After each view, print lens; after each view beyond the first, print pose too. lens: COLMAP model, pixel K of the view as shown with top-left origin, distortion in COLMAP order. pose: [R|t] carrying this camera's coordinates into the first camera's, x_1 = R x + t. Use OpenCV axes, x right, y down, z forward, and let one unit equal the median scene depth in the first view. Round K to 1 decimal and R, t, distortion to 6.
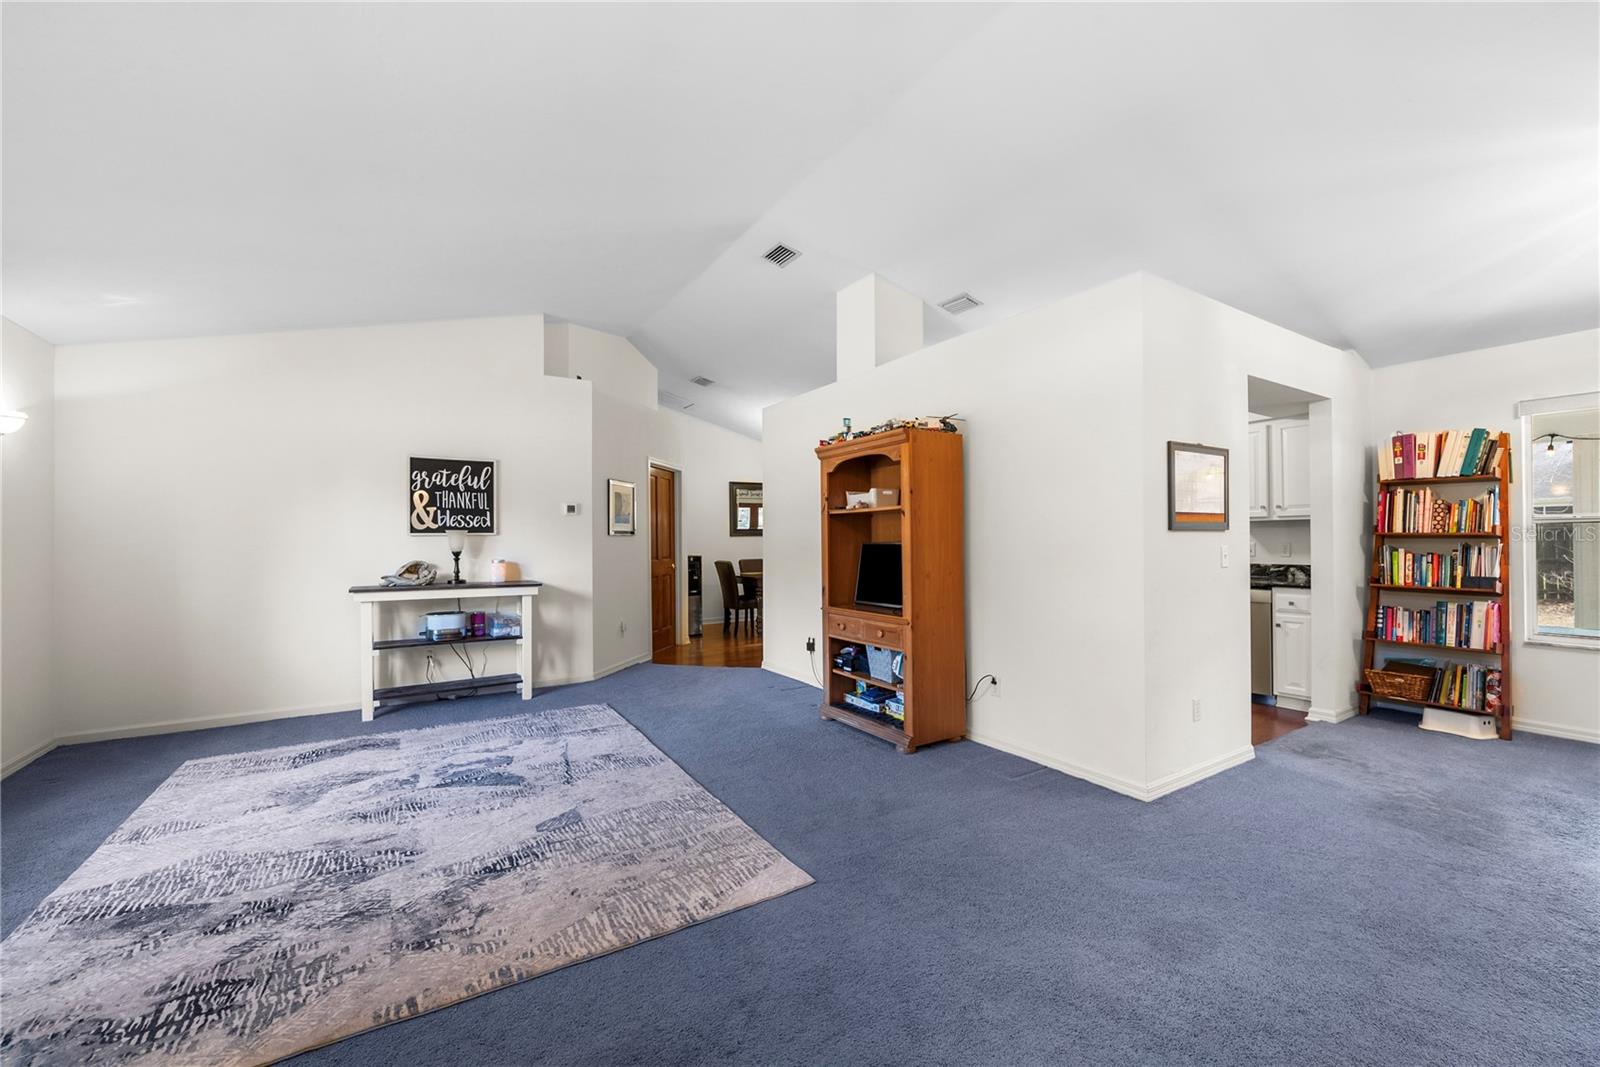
lens RADIAL K [[633.5, 0, 803.4], [0, 633.5, 534.8], [0, 0, 1]] dist [-0.001018, 0.000031]
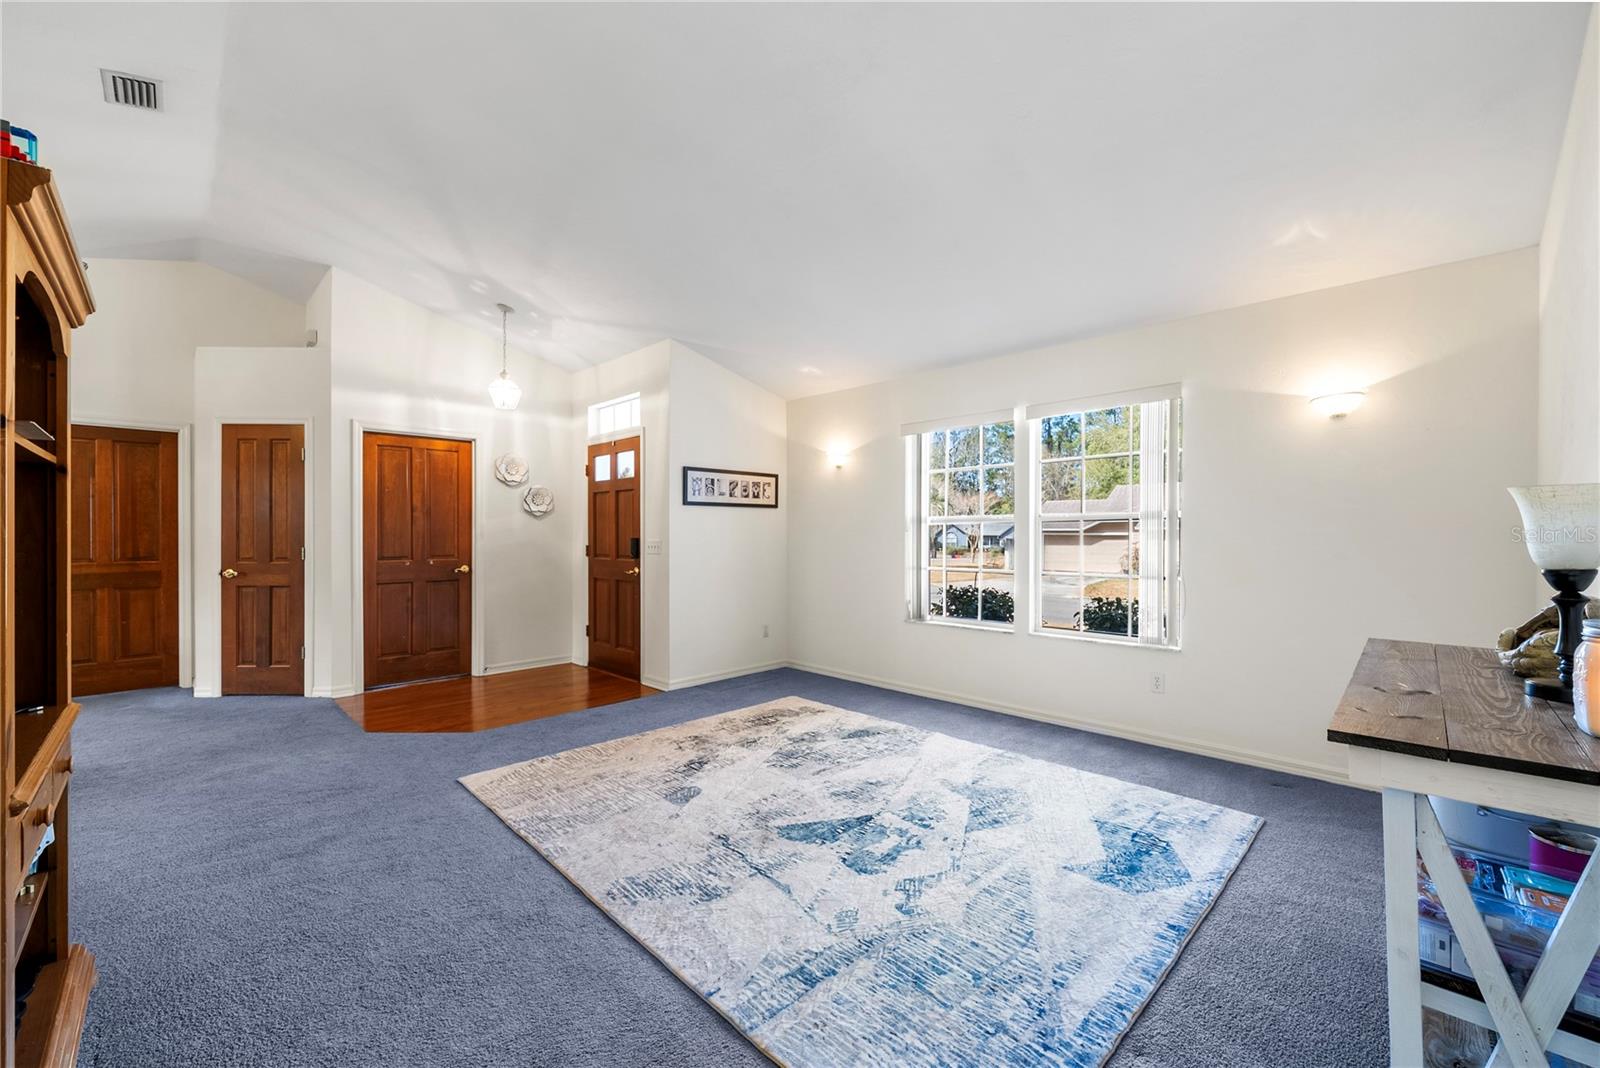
lens RADIAL K [[633.5, 0, 803.4], [0, 633.5, 535.3], [0, 0, 1]] dist [-0.001018, 0.000031]
pose [[-0.975211, 0.007673, -0.221146, -0.326593], [0.008798, 0.999953, -0.004100, 0.018416], [0.221104, -0.005944, -0.975232, 1.964562]]
